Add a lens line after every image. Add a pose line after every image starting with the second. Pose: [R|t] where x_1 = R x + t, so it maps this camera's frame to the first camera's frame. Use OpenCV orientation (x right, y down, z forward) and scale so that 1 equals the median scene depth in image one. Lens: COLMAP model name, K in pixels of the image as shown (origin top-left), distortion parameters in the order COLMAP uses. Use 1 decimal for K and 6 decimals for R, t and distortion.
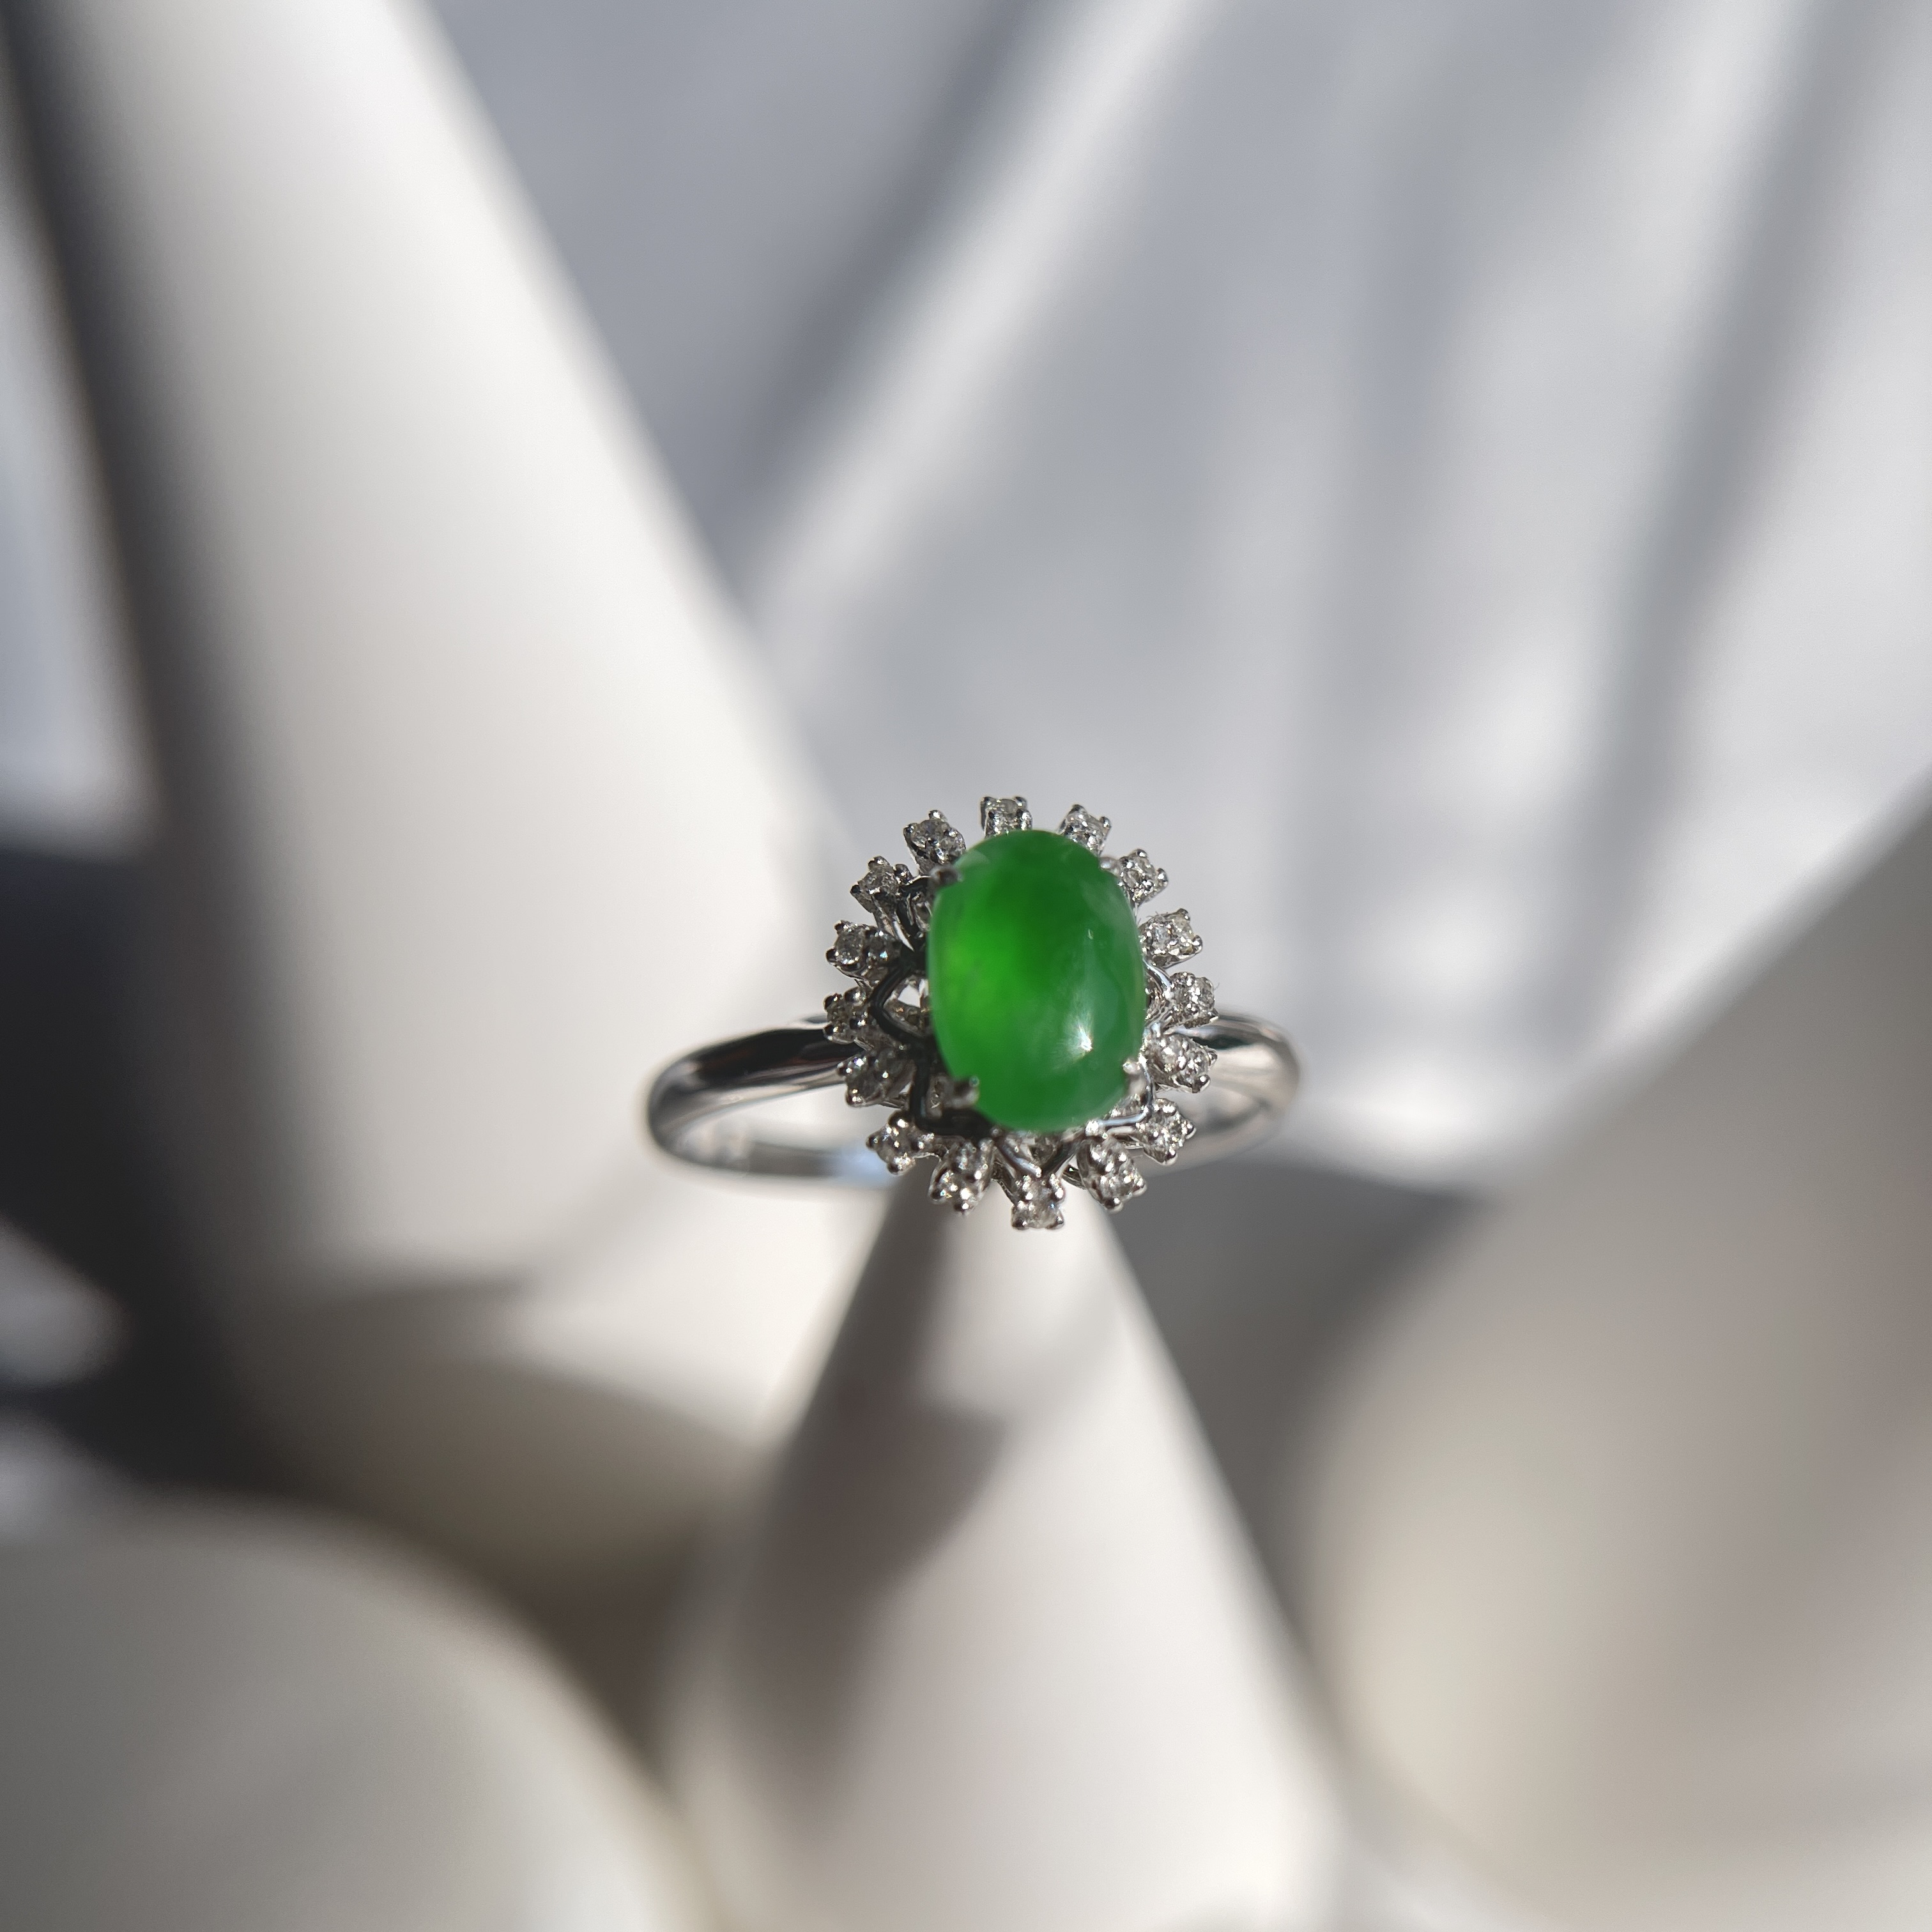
lens RADIAL K [[2419.7, 0, 963.3], [0, 2419.7, 958.6], [0, 0, 1]] dist [0.005964, 0.000000]
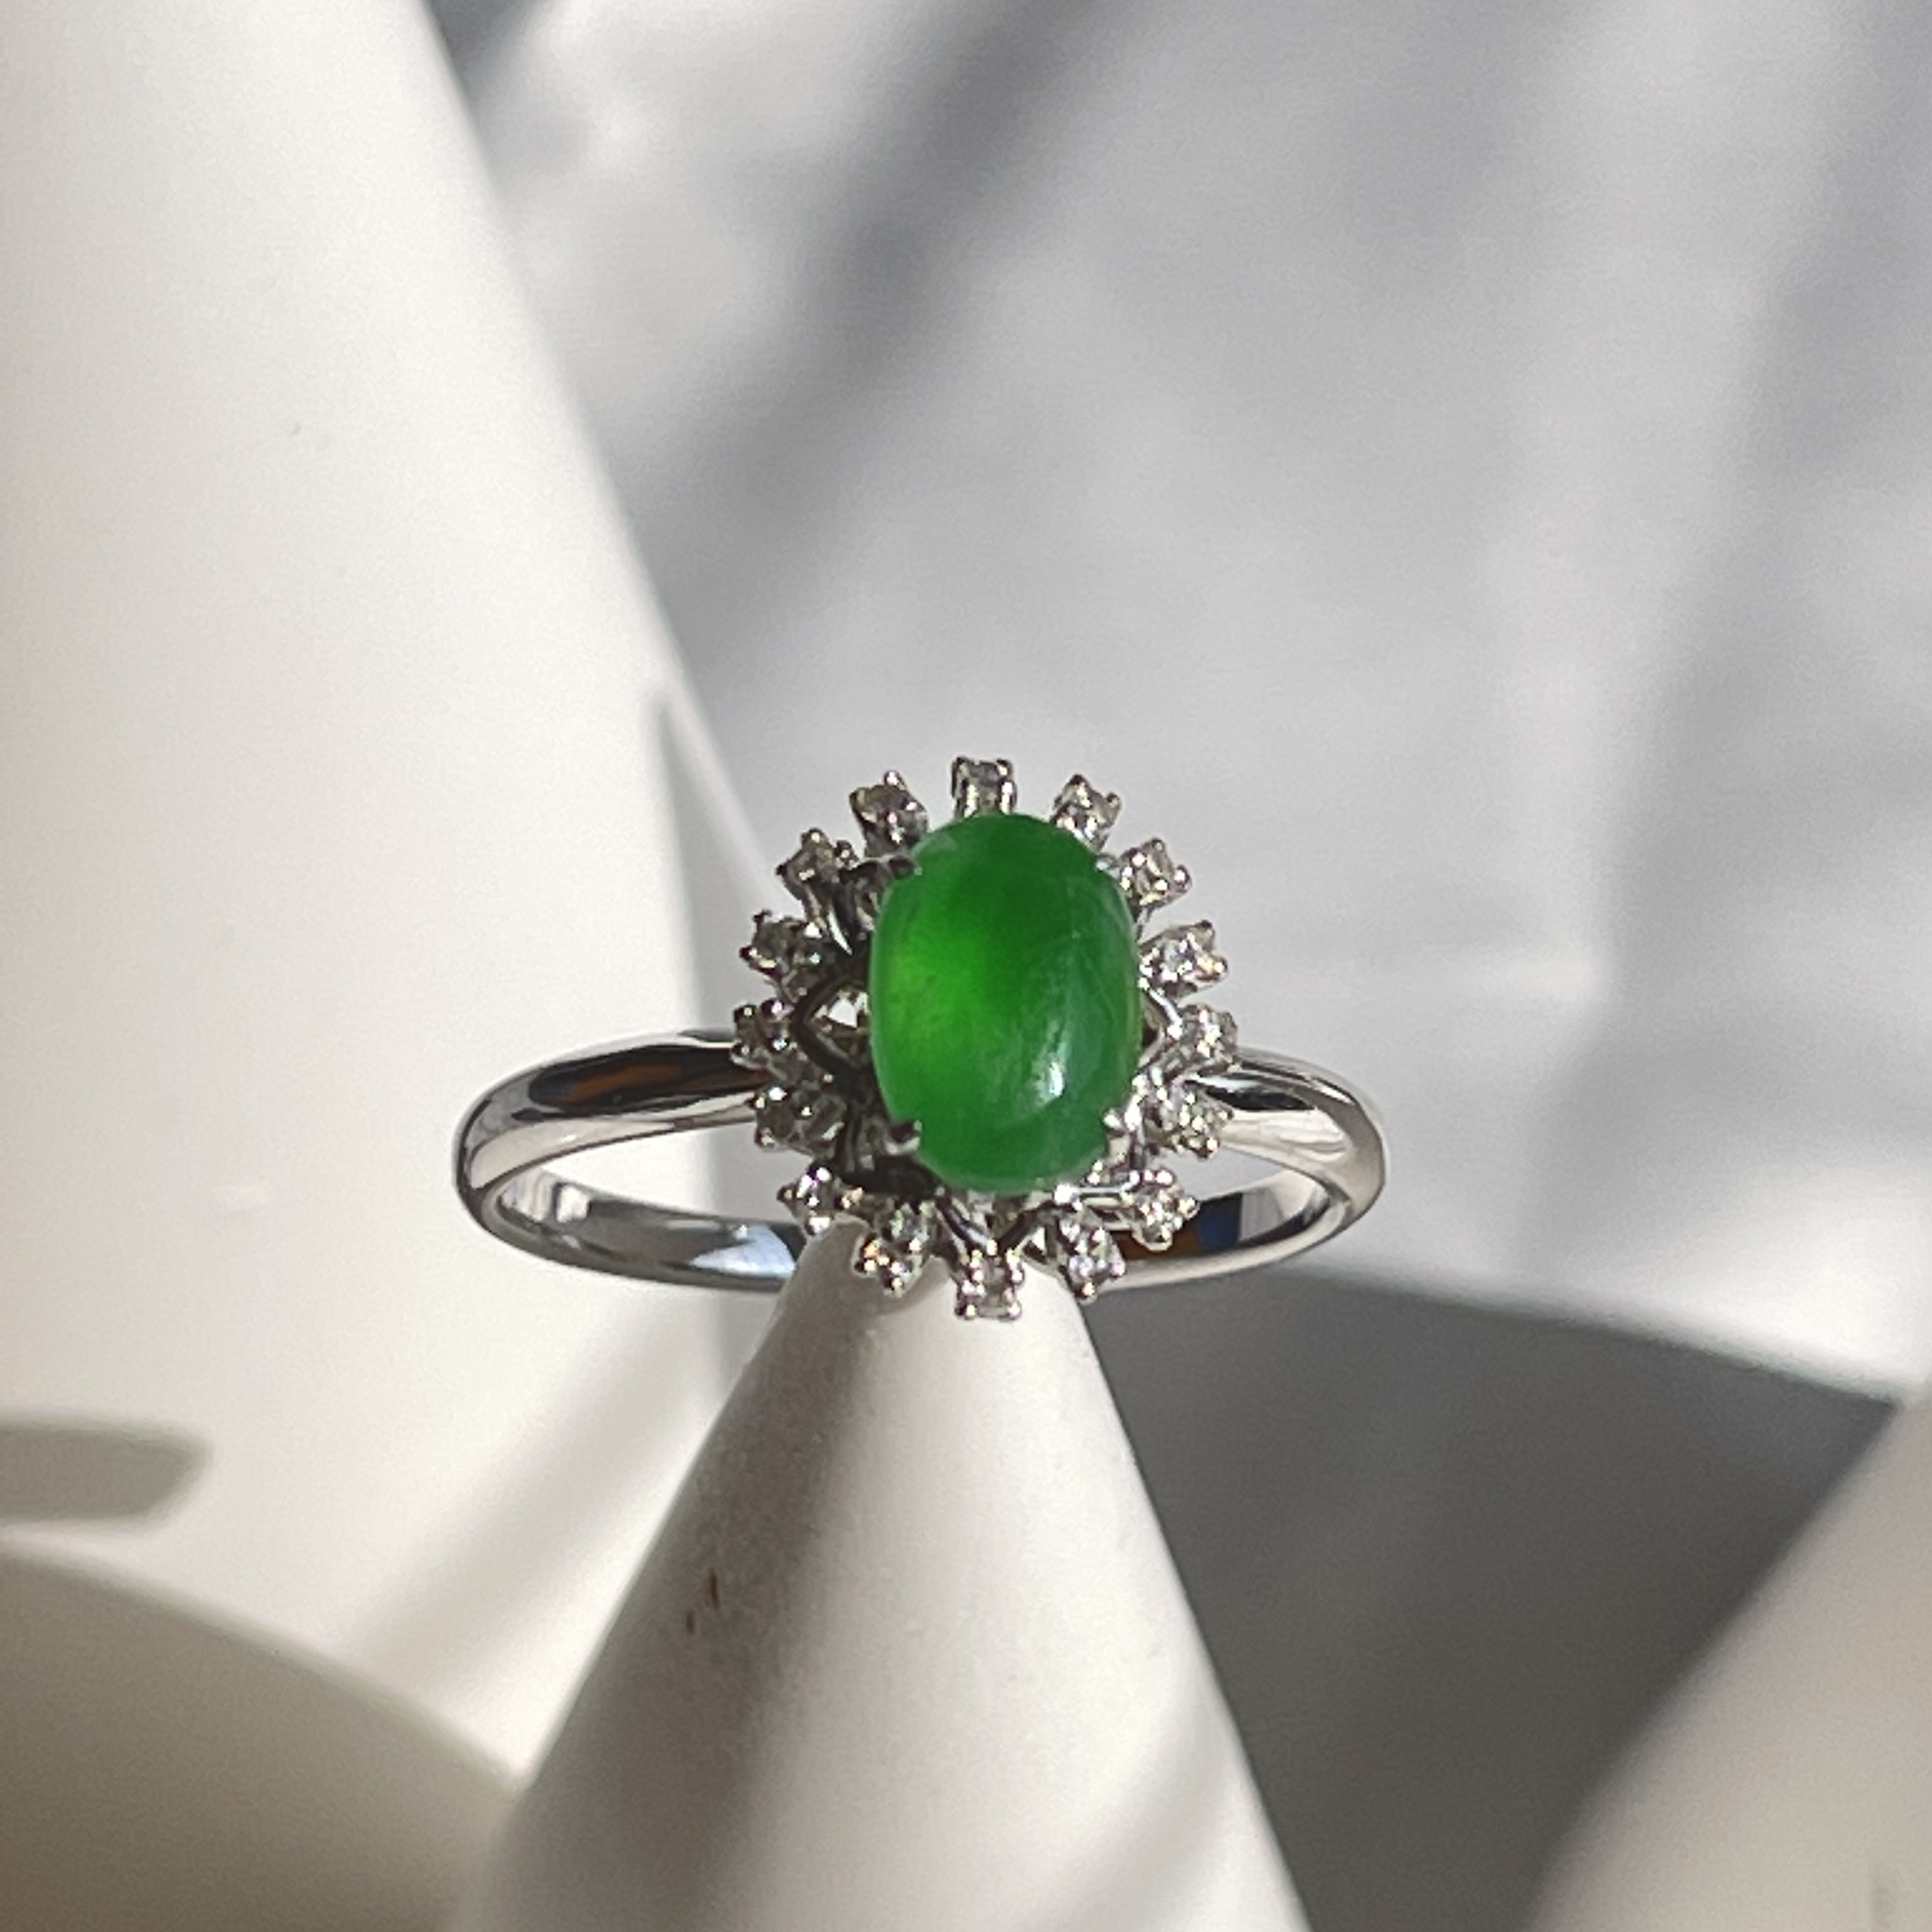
lens RADIAL K [[9737.4, 0, 1077.3], [0, 9737.4, 833.9], [0, 0, 1]] dist [2.238933, 0.000000]
pose [[0.997856, 0.064949, 0.008055, 0.024039], [-0.064995, 0.997869, 0.005700, -0.064962], [-0.007667, -0.006211, 0.999951, -2.149017]]
